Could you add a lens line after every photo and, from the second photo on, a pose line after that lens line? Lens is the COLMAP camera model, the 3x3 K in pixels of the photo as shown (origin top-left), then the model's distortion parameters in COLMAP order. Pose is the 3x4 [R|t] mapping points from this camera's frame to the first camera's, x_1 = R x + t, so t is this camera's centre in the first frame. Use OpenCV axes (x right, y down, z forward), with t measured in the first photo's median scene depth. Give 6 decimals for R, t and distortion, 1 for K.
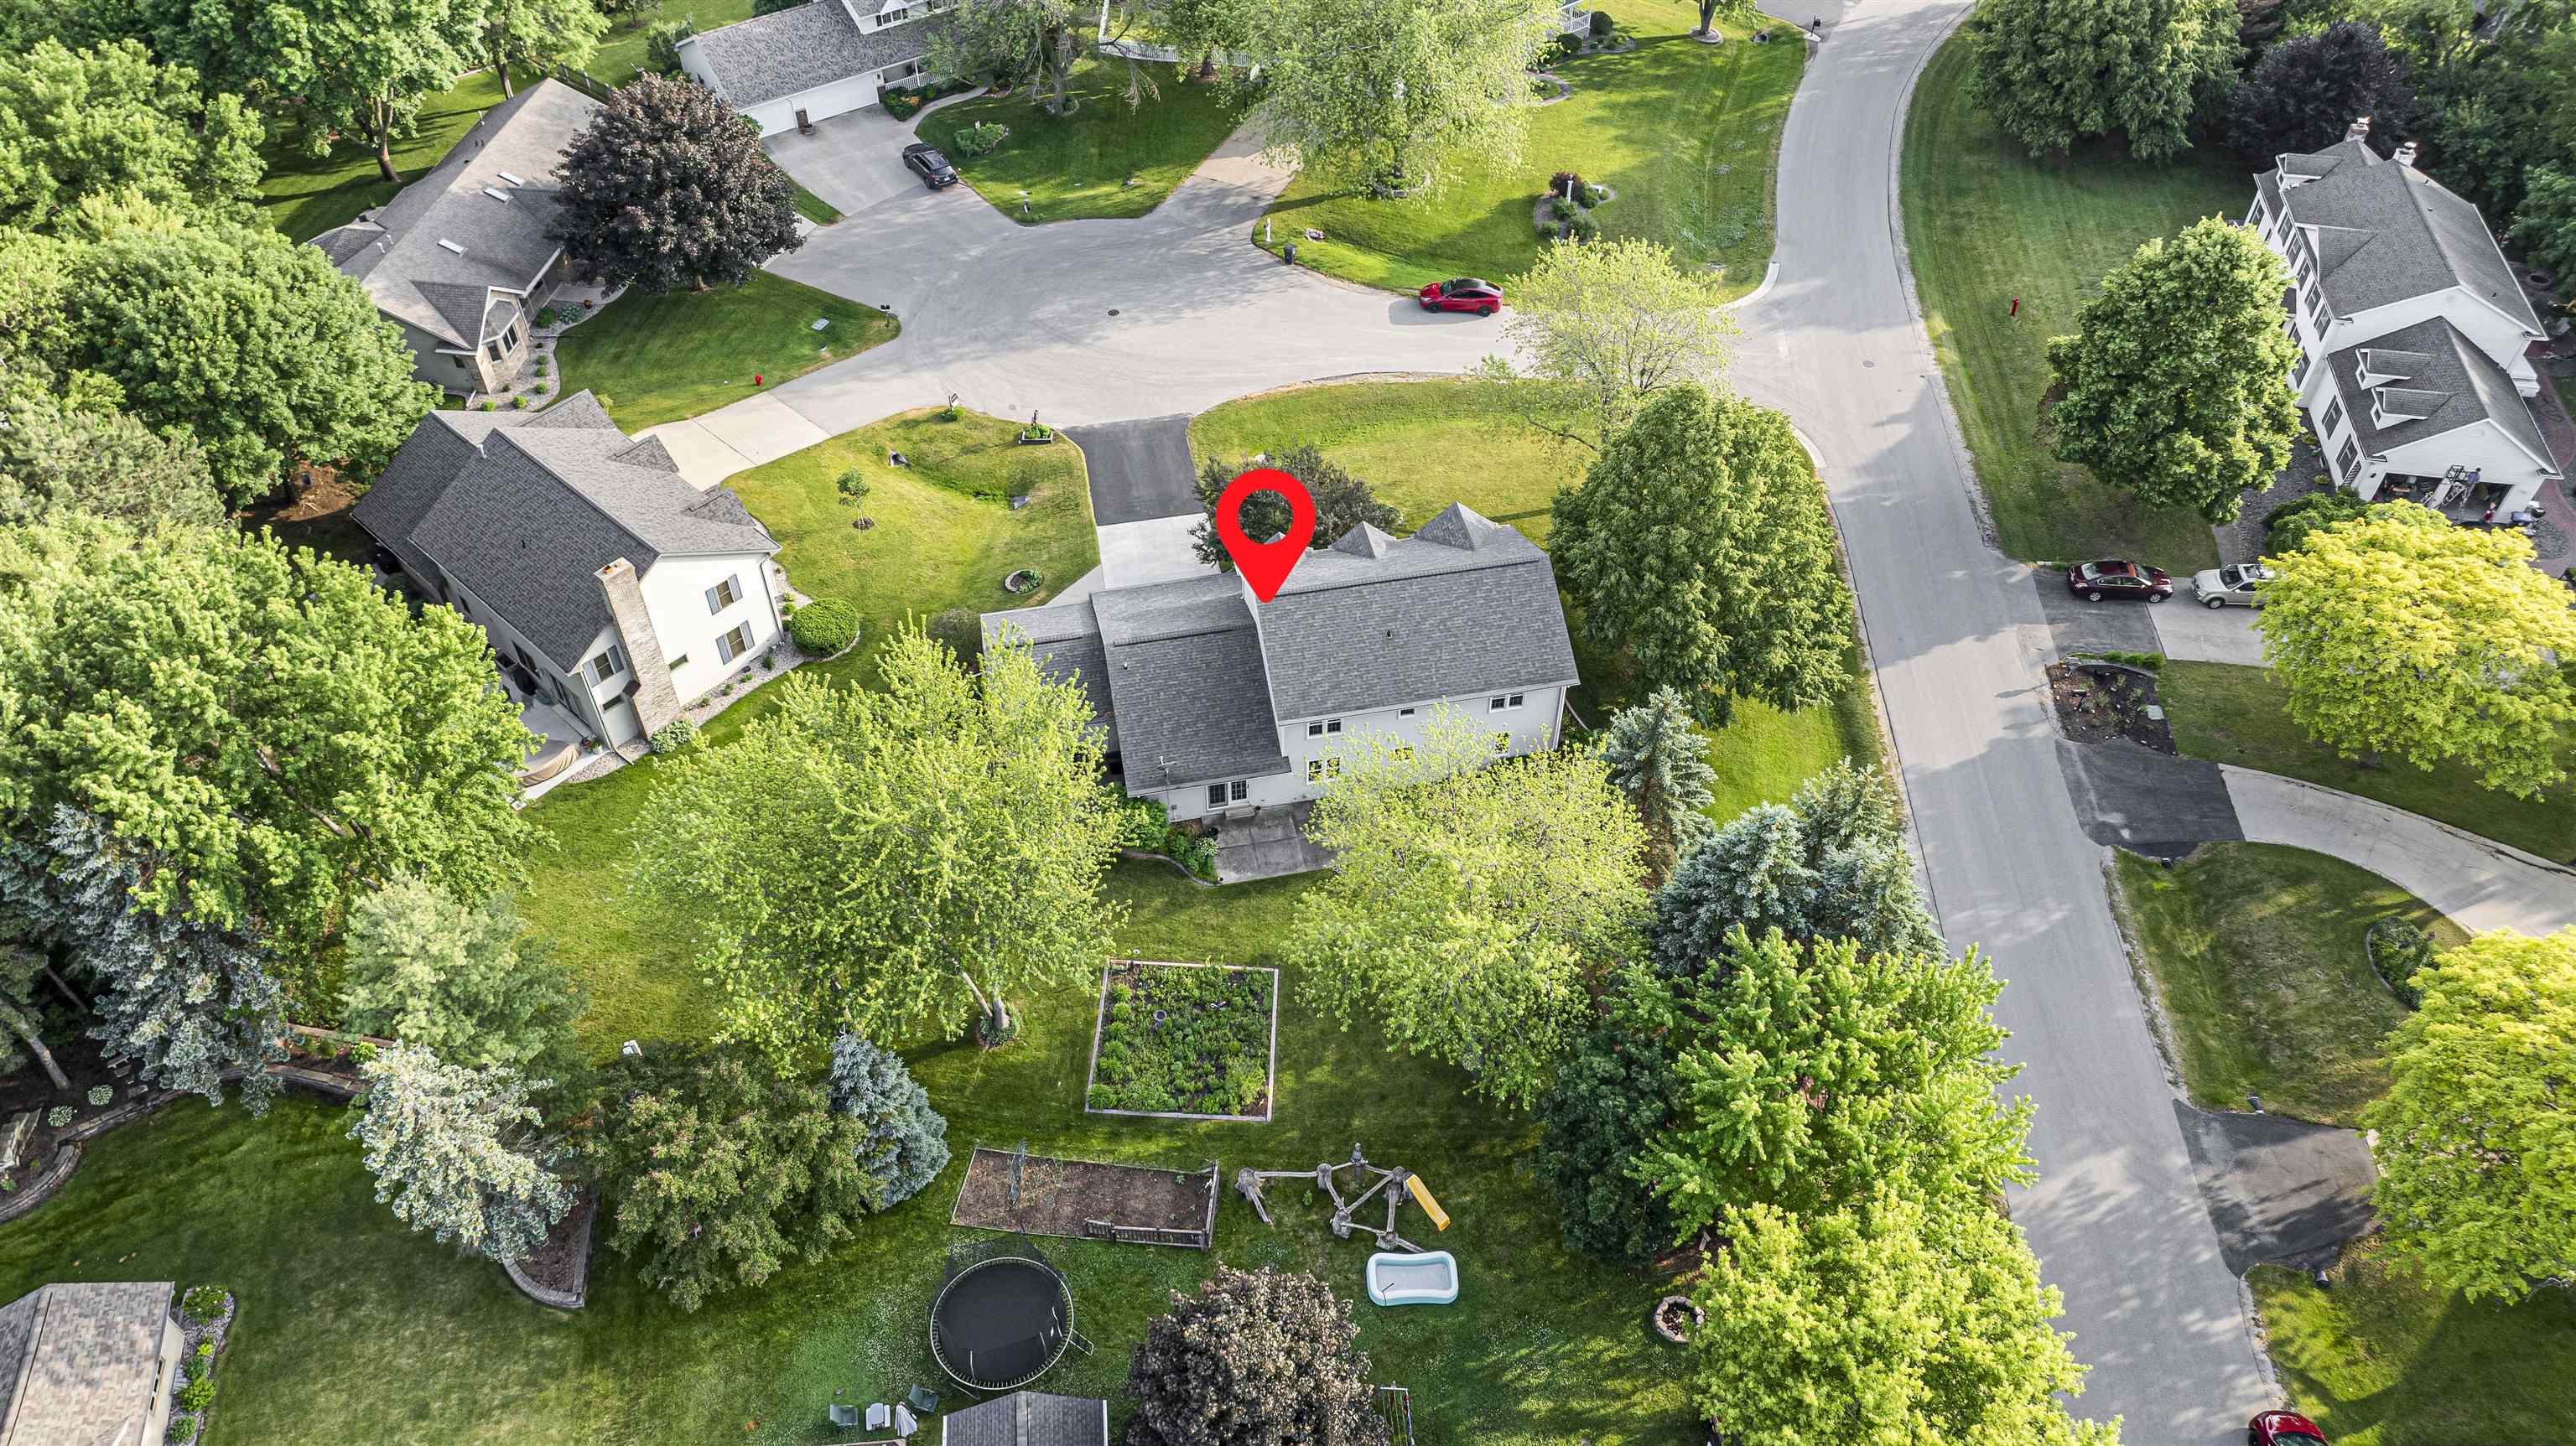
lens RADIAL K [[1837.0, 0, 1278.3], [0, 1837.0, 716.6], [0, 0, 1]] dist [-0.016737, 0.004333]
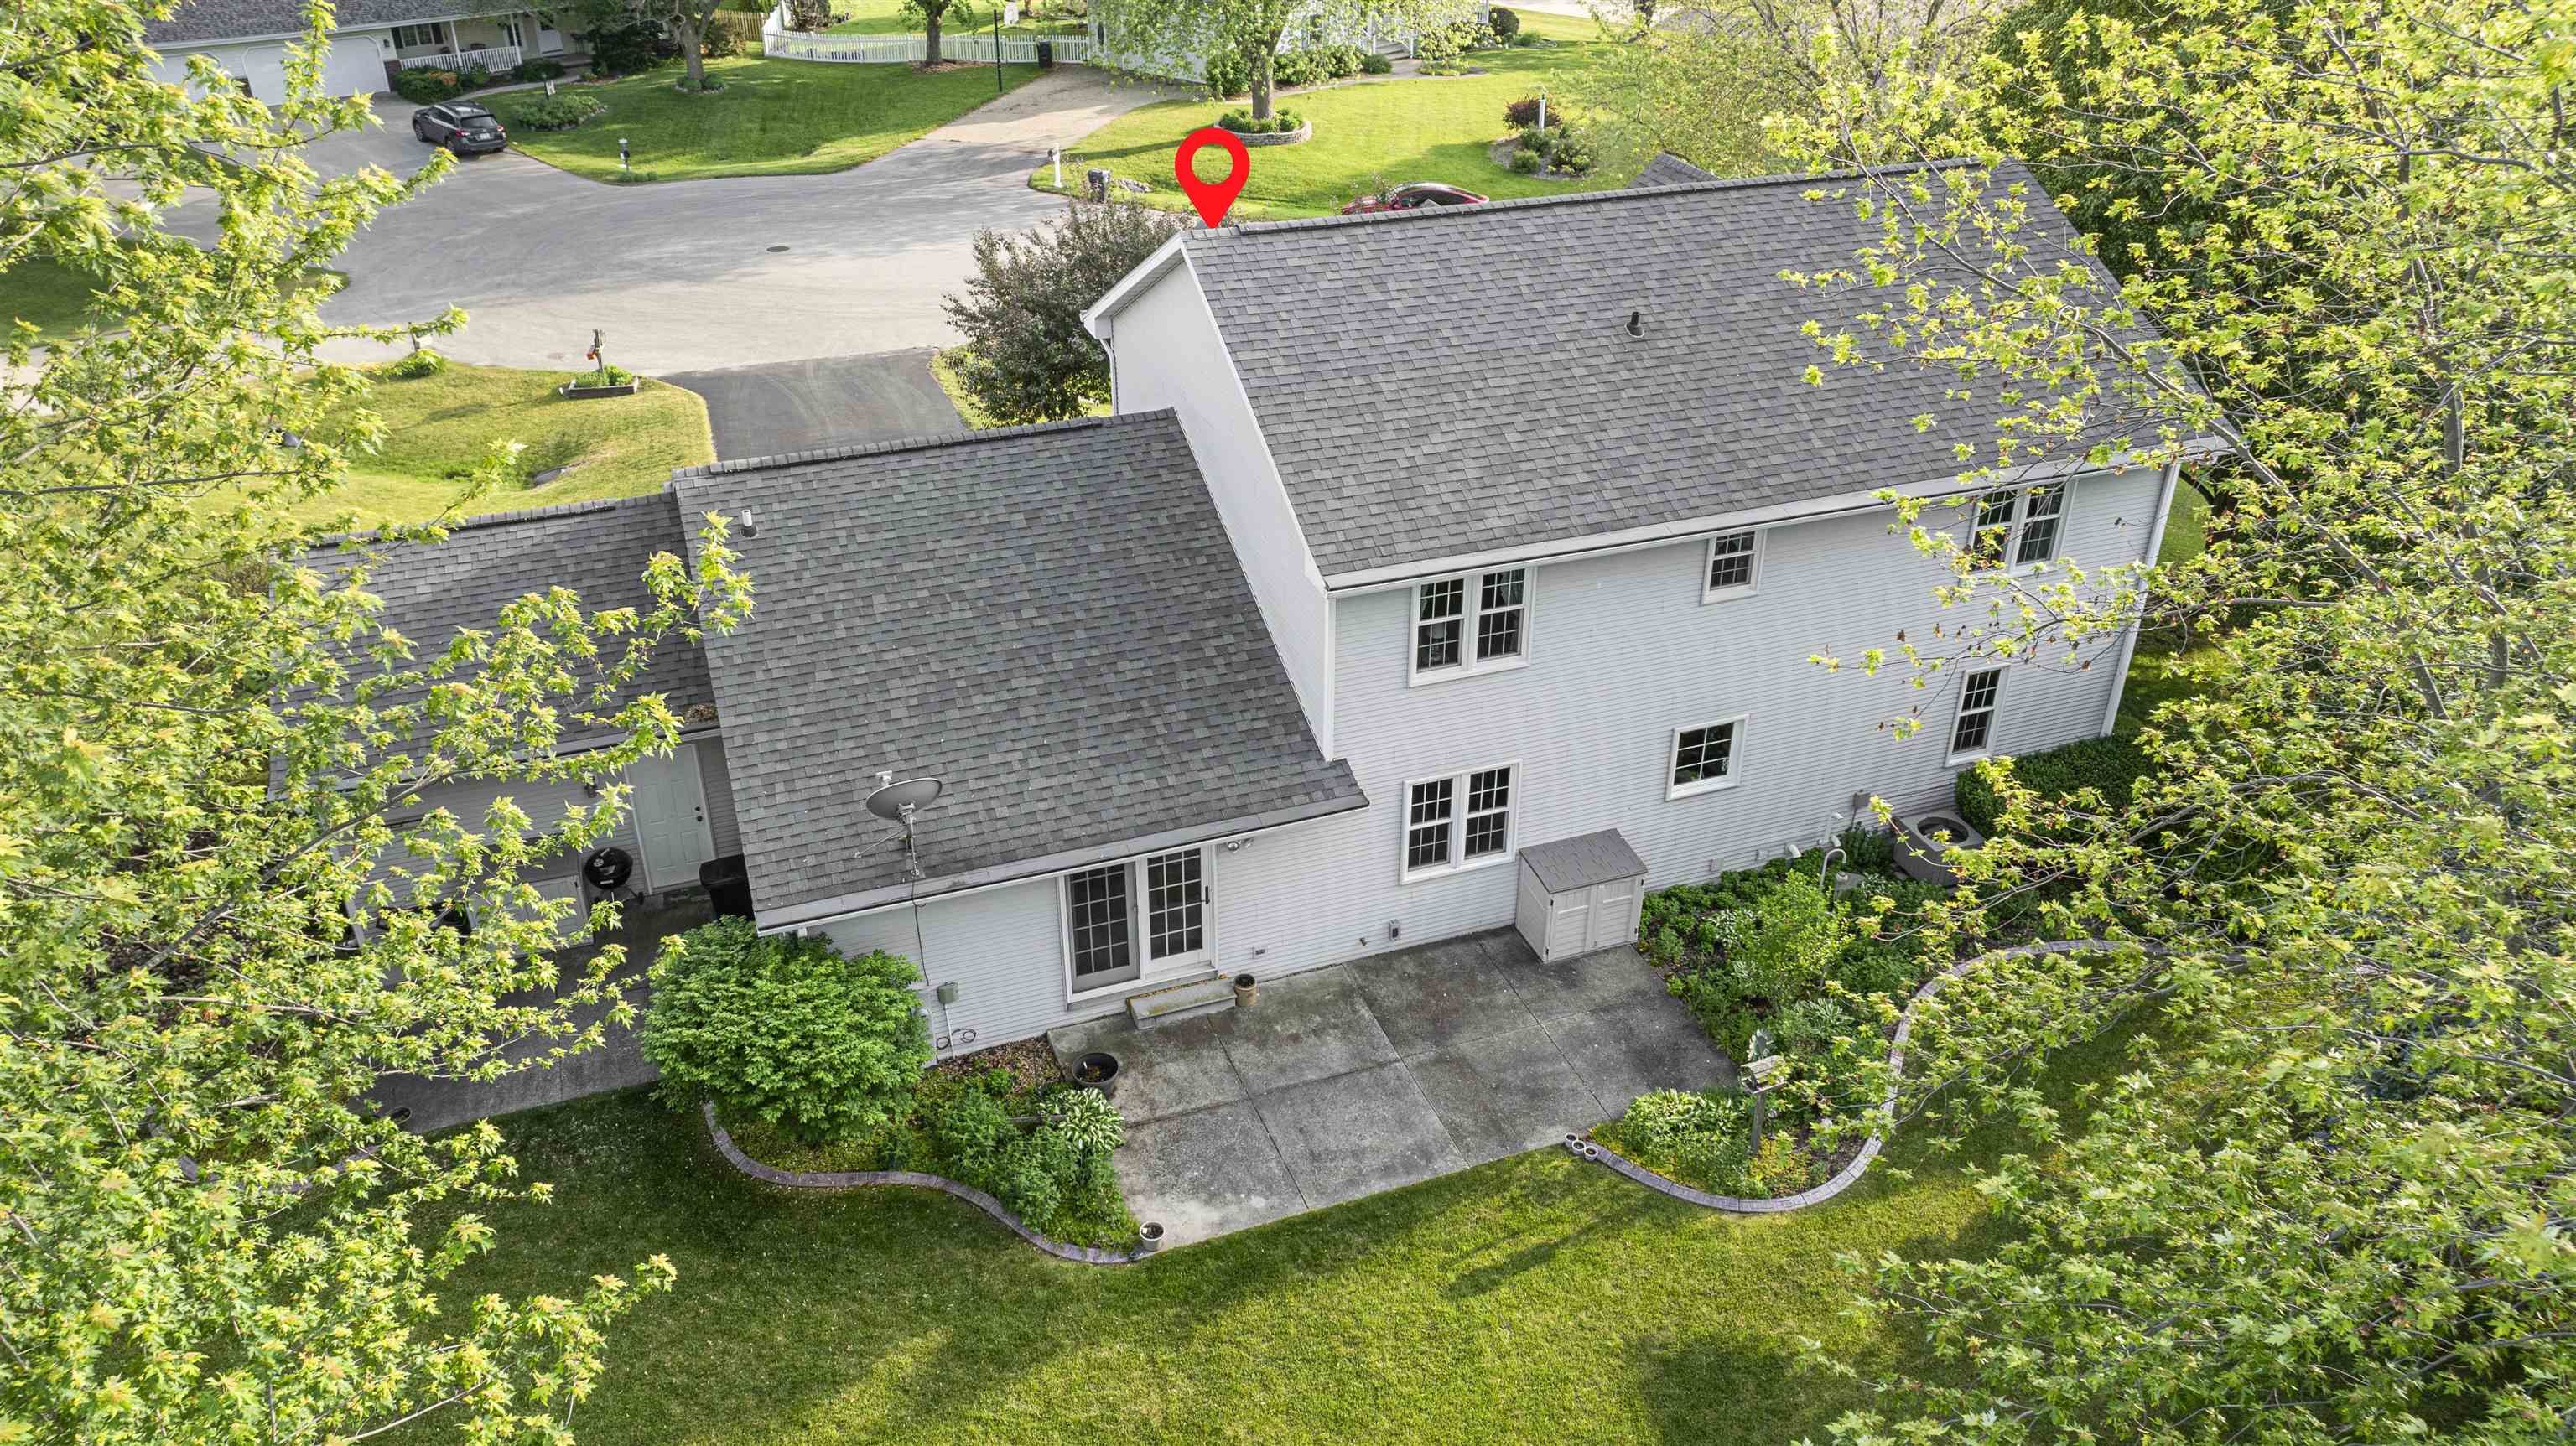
lens RADIAL K [[1839.5, 0, 1288.0], [0, 1839.5, 723.0], [0, 0, 1]] dist [-0.052385, 0.001796]
pose [[0.986761, -0.087501, 0.136555, -0.031892], [0.120884, 0.958125, -0.259582, 0.069241], [-0.108123, 0.272652, 0.956018, 0.574152]]
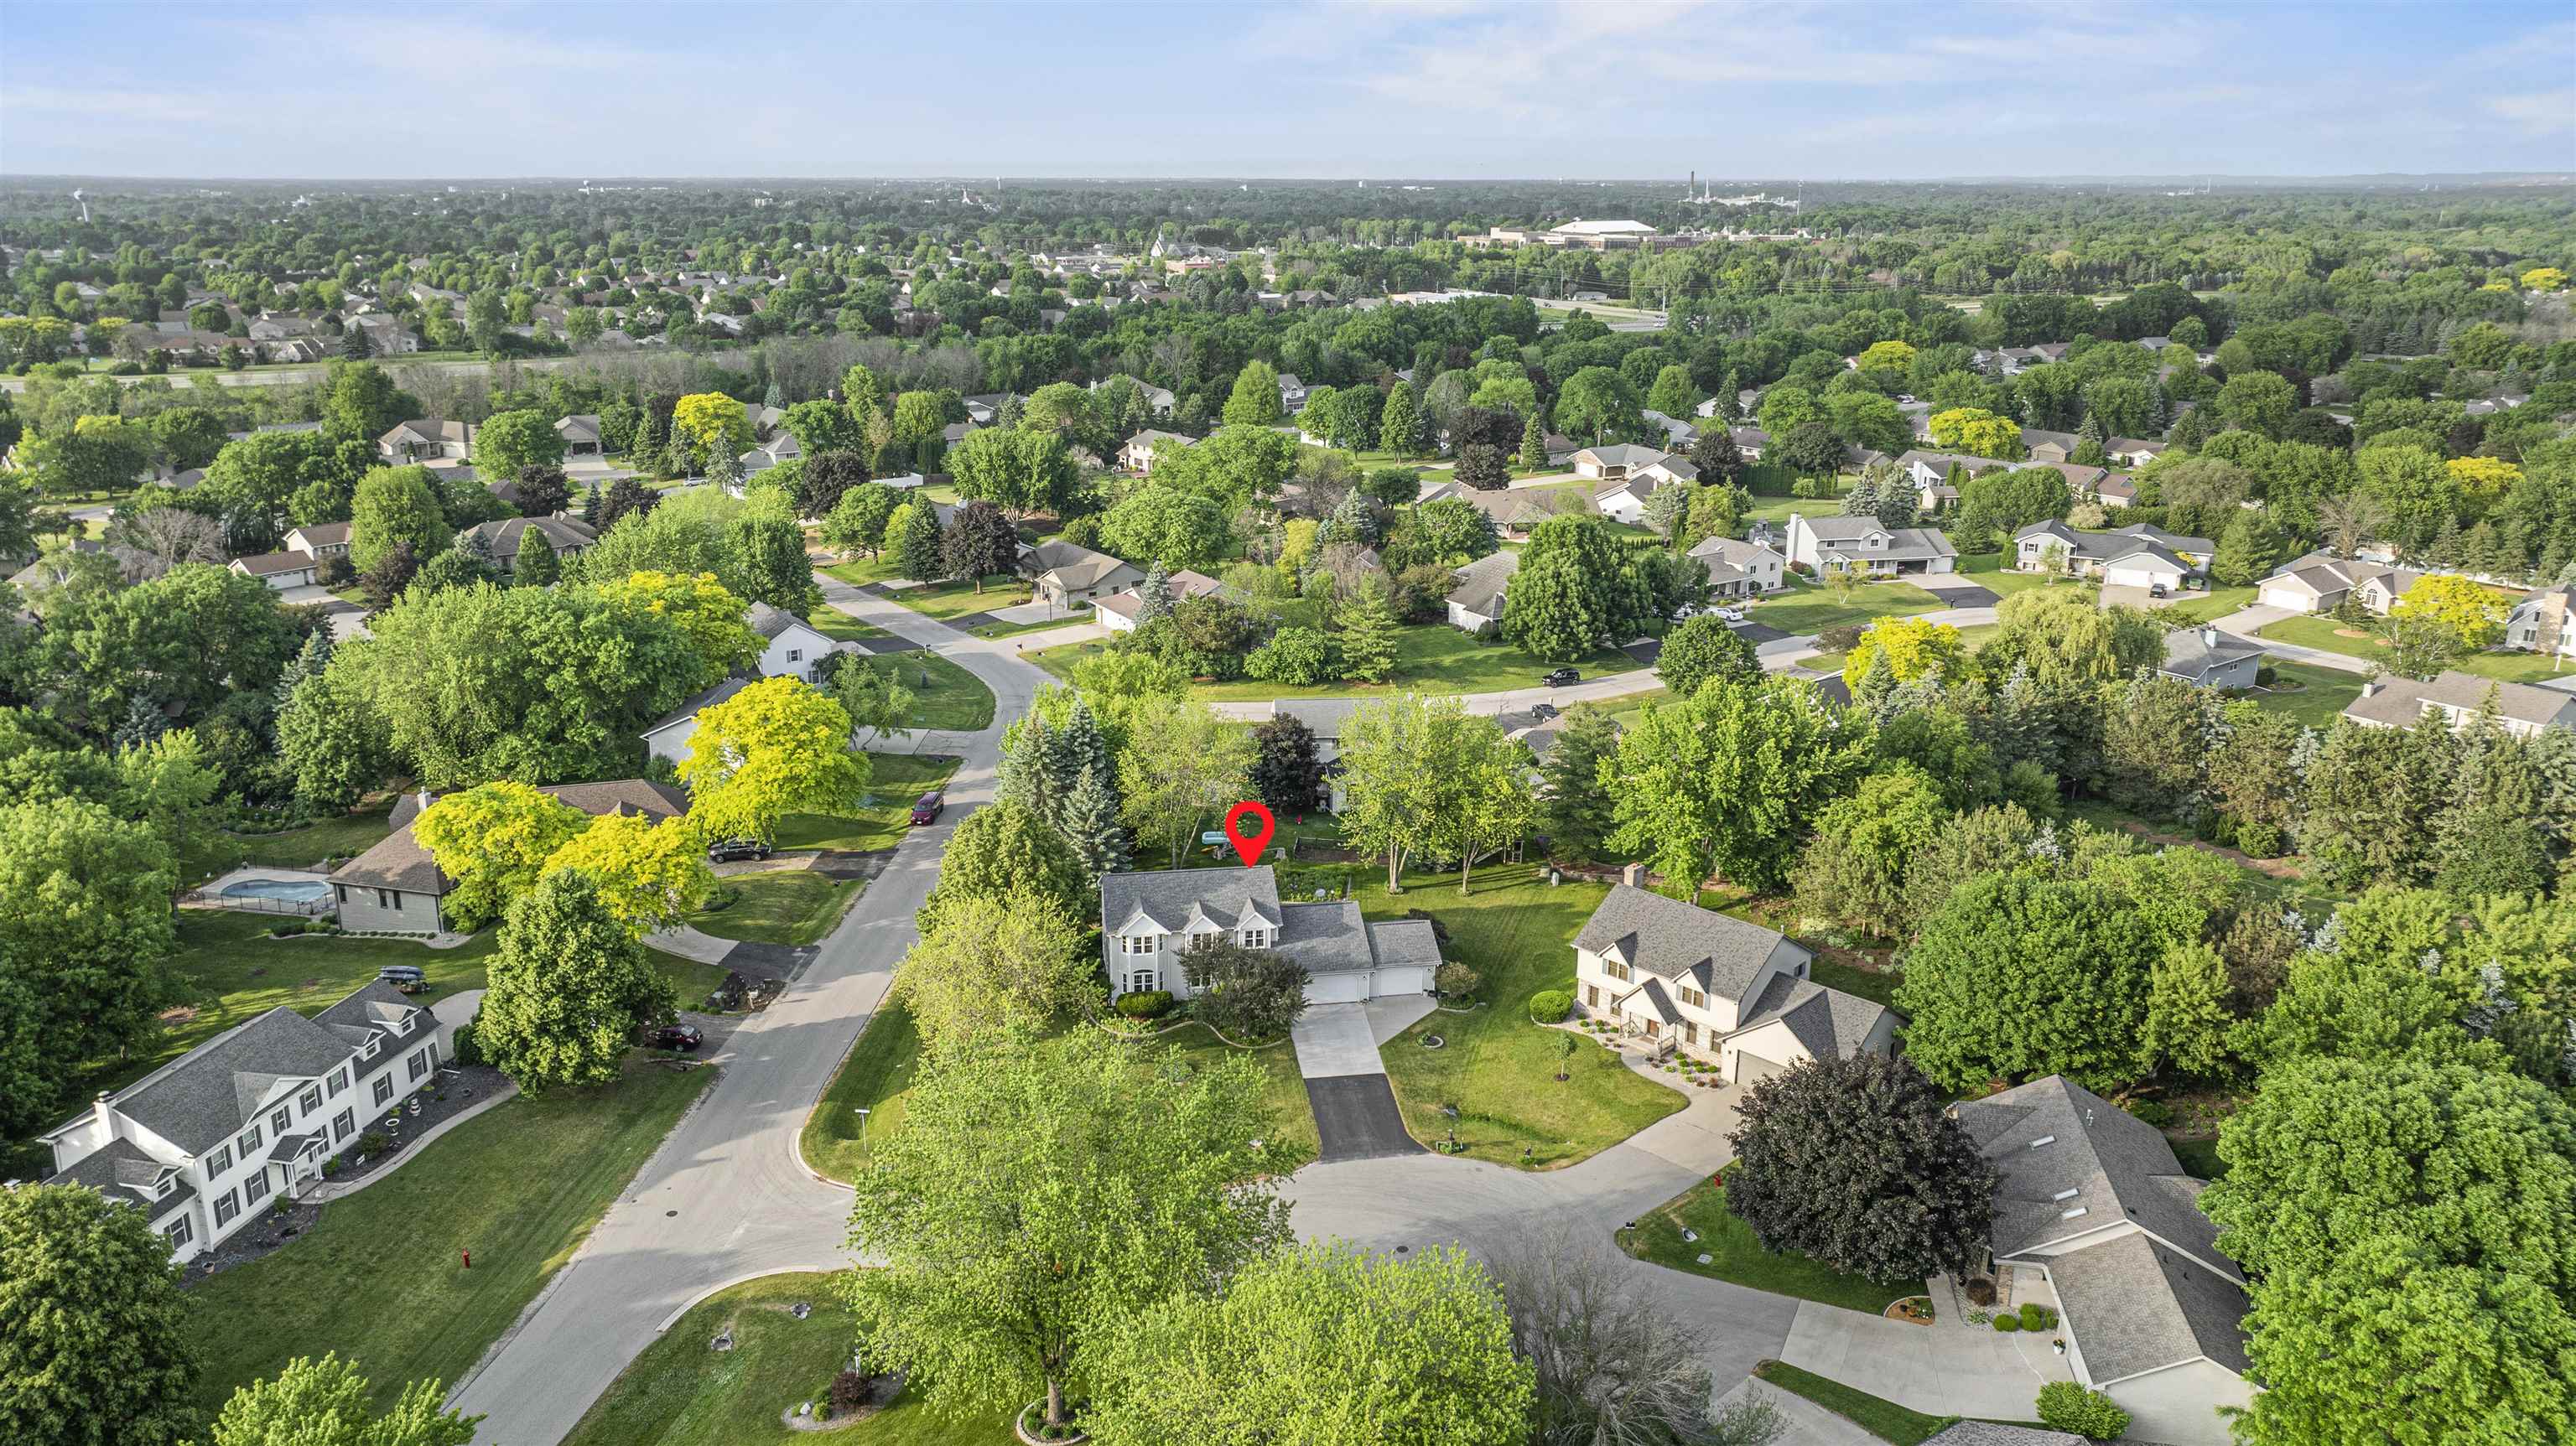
lens RADIAL K [[1895.5, 0, 1289.9], [0, 1895.5, 588.9], [0, 0, 1]] dist [0.001334, 0.000975]
pose [[-0.999596, -0.006896, 0.027588, -0.061350], [0.019822, 0.526668, 0.849840, -1.388254], [-0.020390, 0.850043, -0.526318, 1.354464]]
